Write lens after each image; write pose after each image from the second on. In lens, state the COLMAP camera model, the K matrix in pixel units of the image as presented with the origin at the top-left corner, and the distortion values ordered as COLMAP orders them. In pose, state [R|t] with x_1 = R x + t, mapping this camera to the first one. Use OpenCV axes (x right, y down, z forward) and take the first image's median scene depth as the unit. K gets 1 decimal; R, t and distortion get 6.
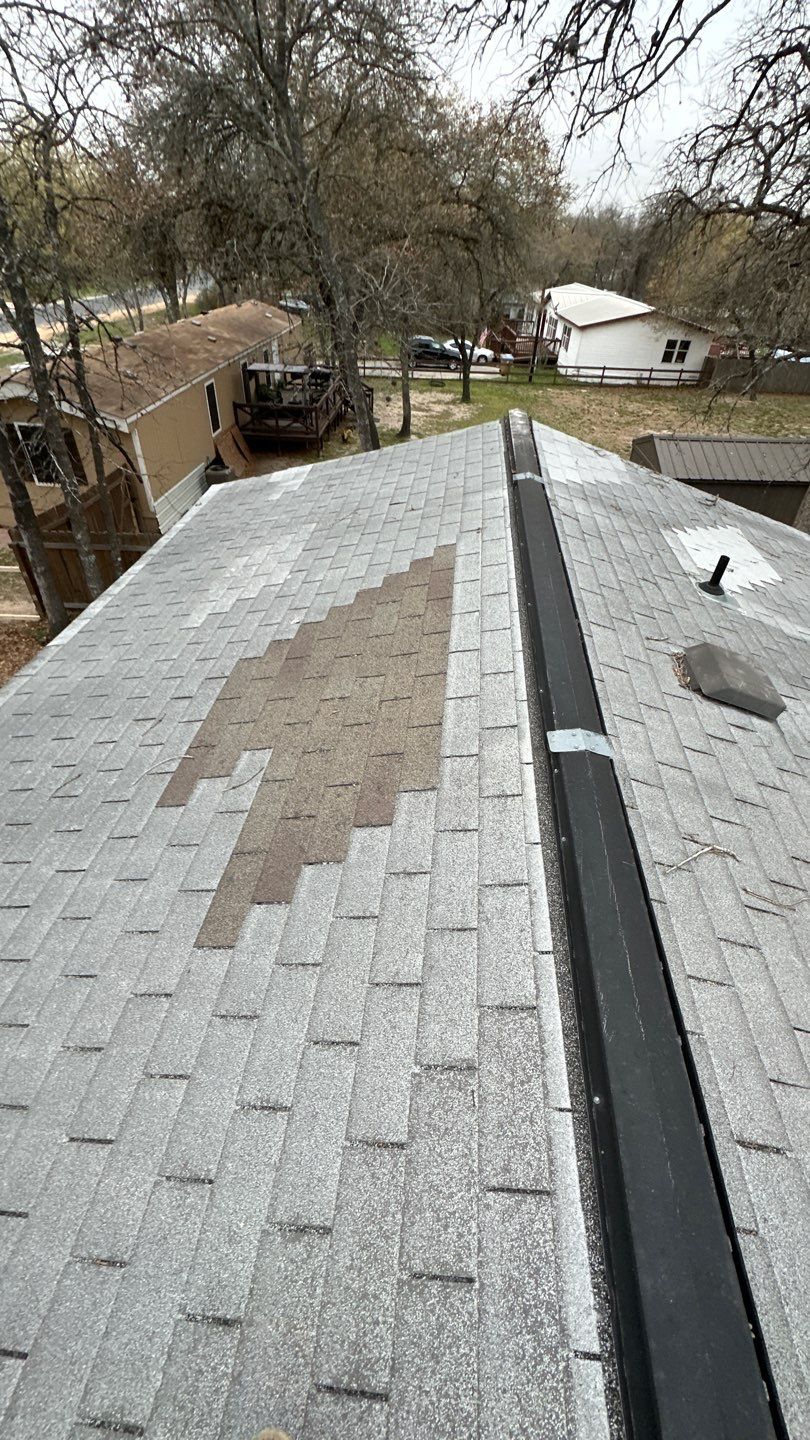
lens RADIAL K [[573.9, 0, 405.0], [0, 573.9, 720.0], [0, 0, 1]] dist [-0.001915, -0.000294]
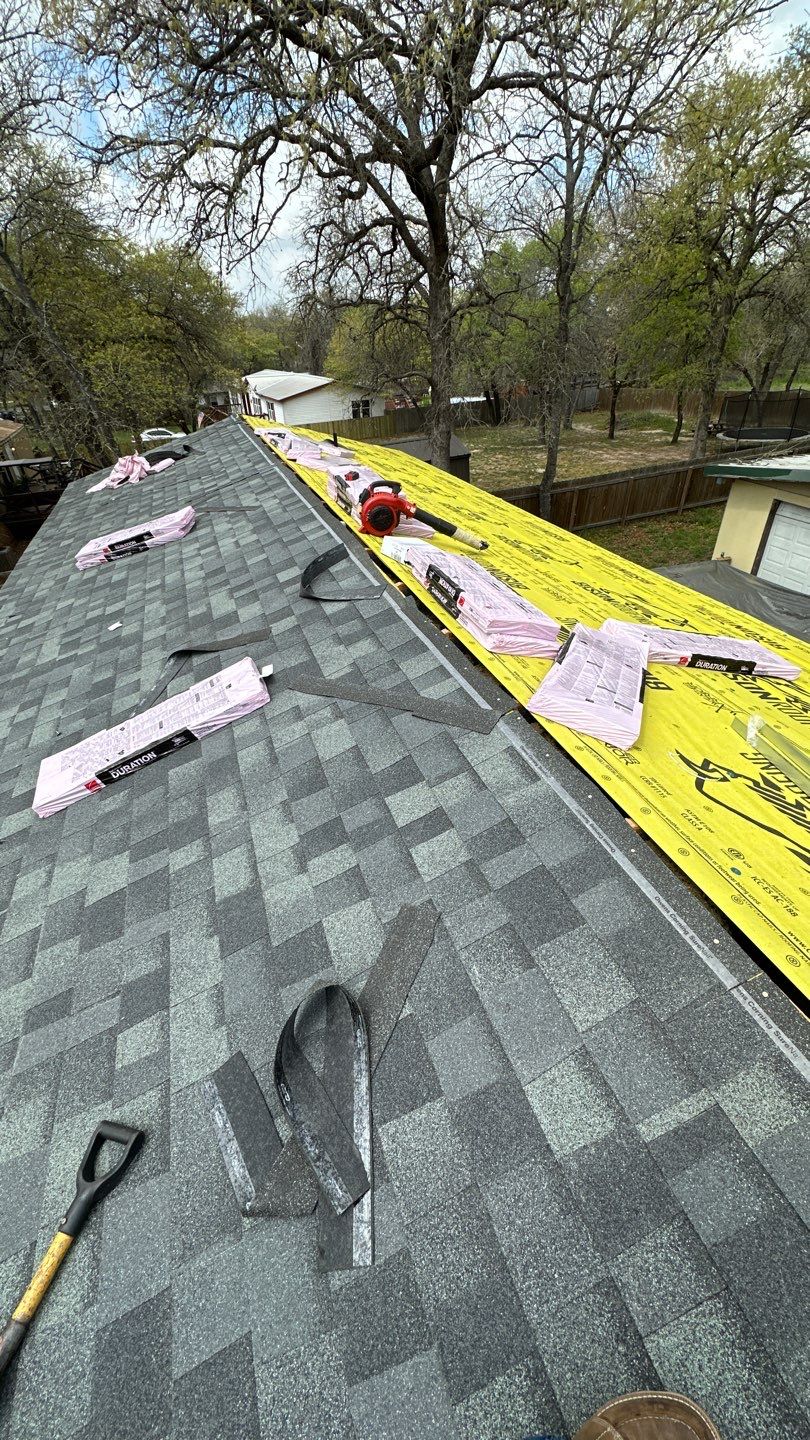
lens RADIAL K [[573.9, 0, 405.0], [0, 573.9, 720.0], [0, 0, 1]] dist [-0.001915, -0.000294]
pose [[0.903005, -0.299483, 0.308046, -0.028005], [0.331323, 0.941881, -0.055540, 0.100293], [-0.273510, 0.152215, 0.949749, -0.112792]]
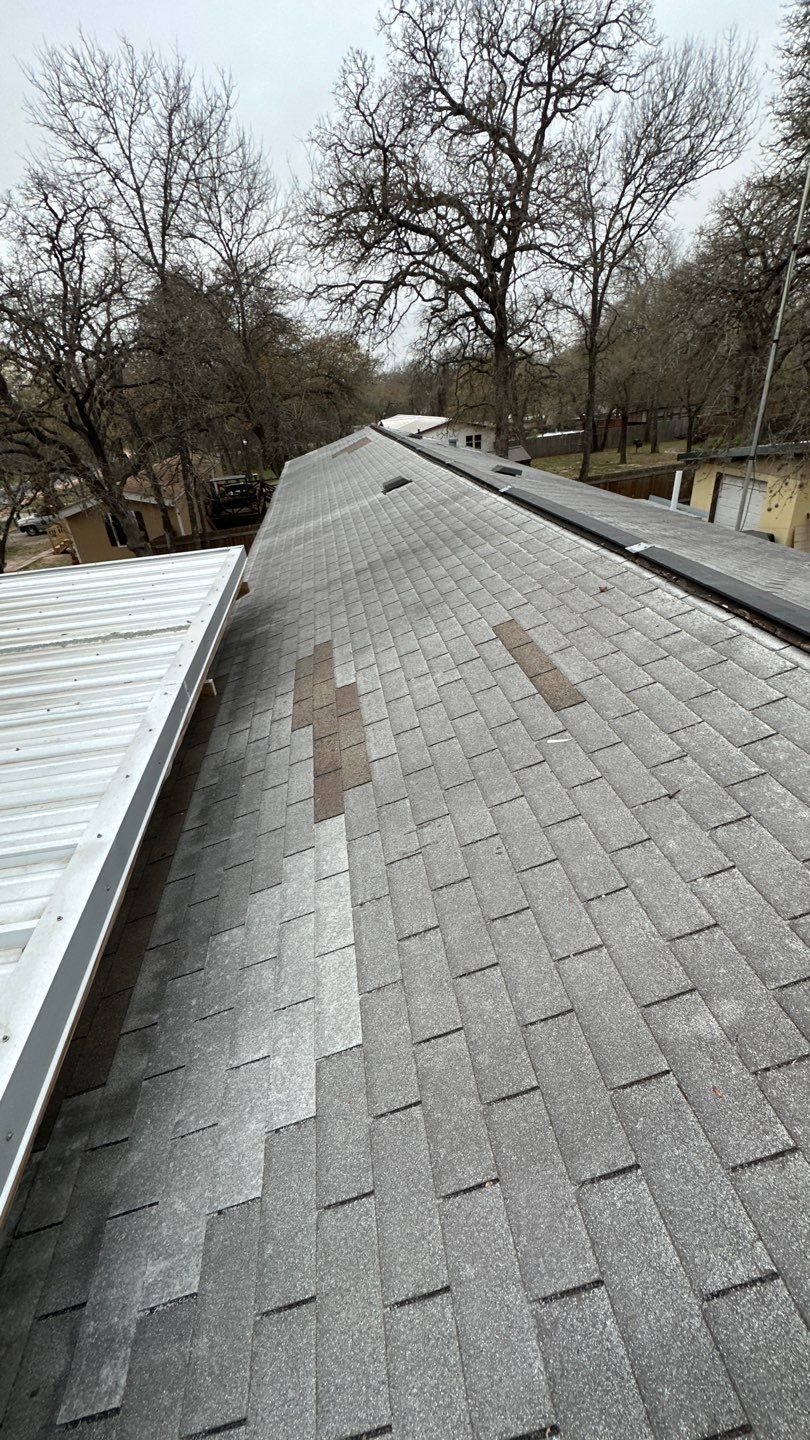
lens RADIAL K [[573.9, 0, 405.0], [0, 573.9, 720.0], [0, 0, 1]] dist [-0.001915, -0.000294]
pose [[0.963796, -0.223601, 0.145260, -0.076012], [0.246863, 0.954172, -0.169158, 0.262260], [-0.100779, 0.198893, 0.974826, -0.298912]]
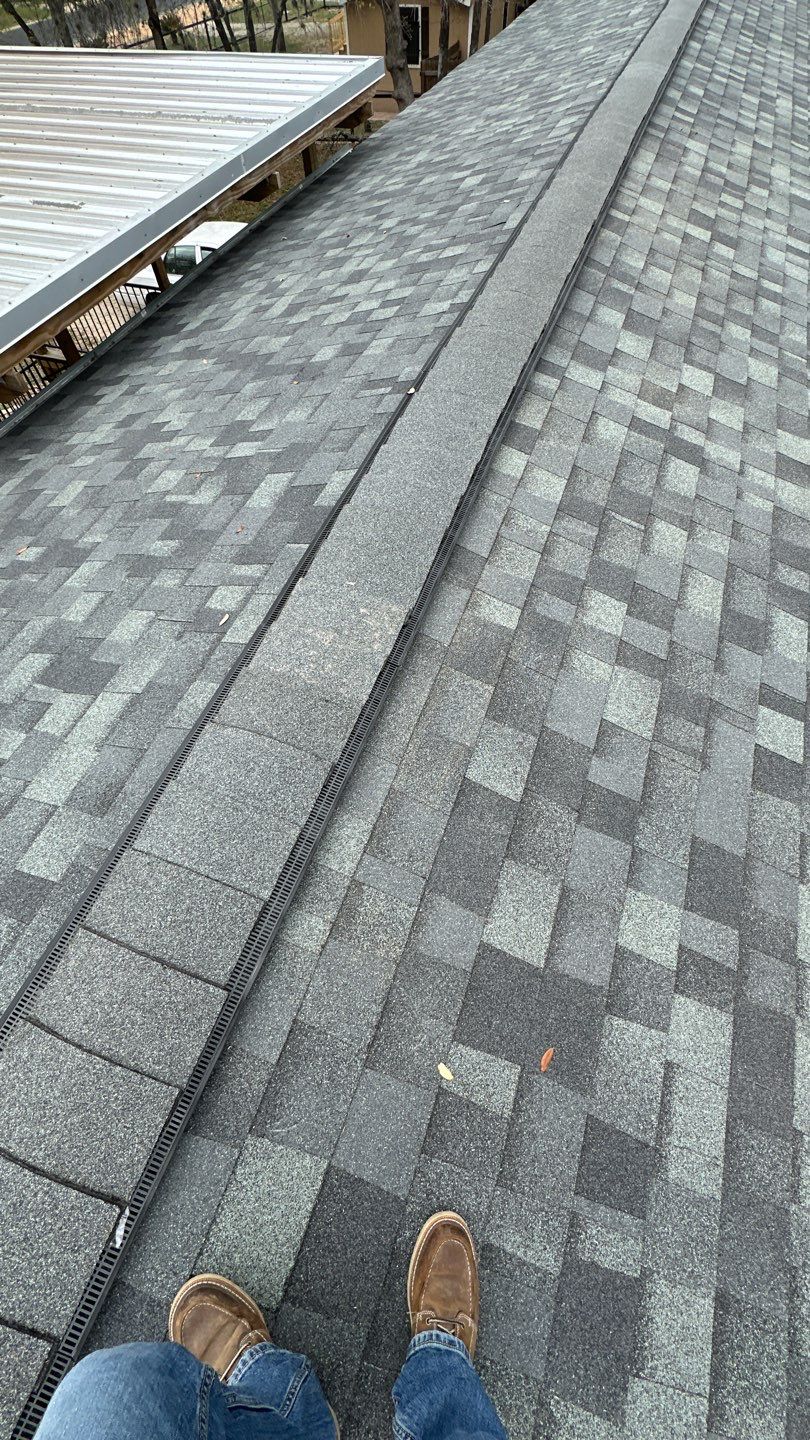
lens RADIAL K [[573.9, 0, 405.0], [0, 573.9, 720.0], [0, 0, 1]] dist [-0.001915, -0.000294]
pose [[0.964776, 0.175893, -0.195625, -0.018065], [-0.108000, 0.942878, 0.315146, 0.304200], [0.239882, -0.282917, 0.928663, -0.353277]]
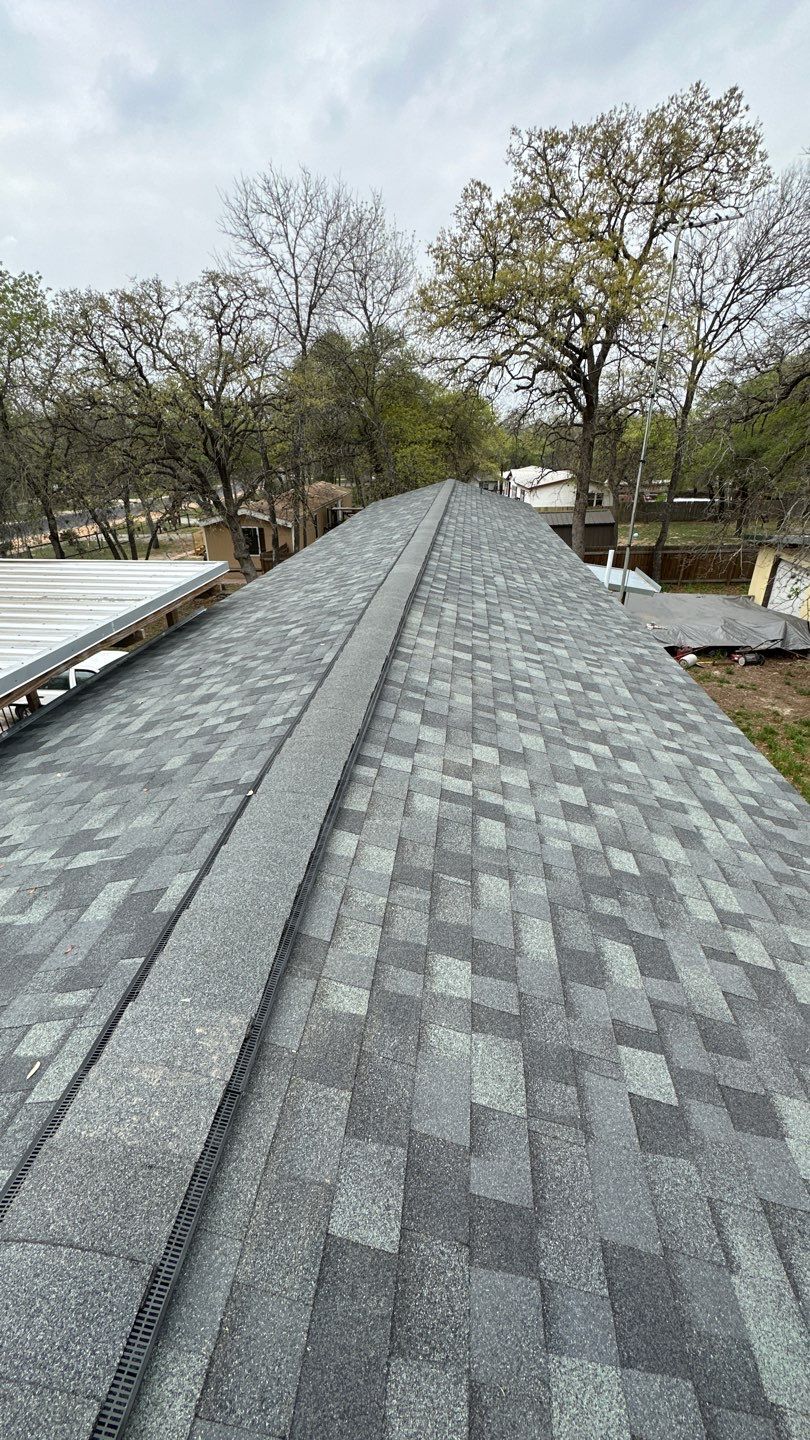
lens RADIAL K [[573.9, 0, 405.0], [0, 573.9, 720.0], [0, 0, 1]] dist [-0.001915, -0.000294]
pose [[0.998993, -0.038860, -0.022431, -0.015196], [0.032000, 0.967478, -0.250923, 0.300366], [0.031452, 0.249952, 0.967747, -0.355285]]
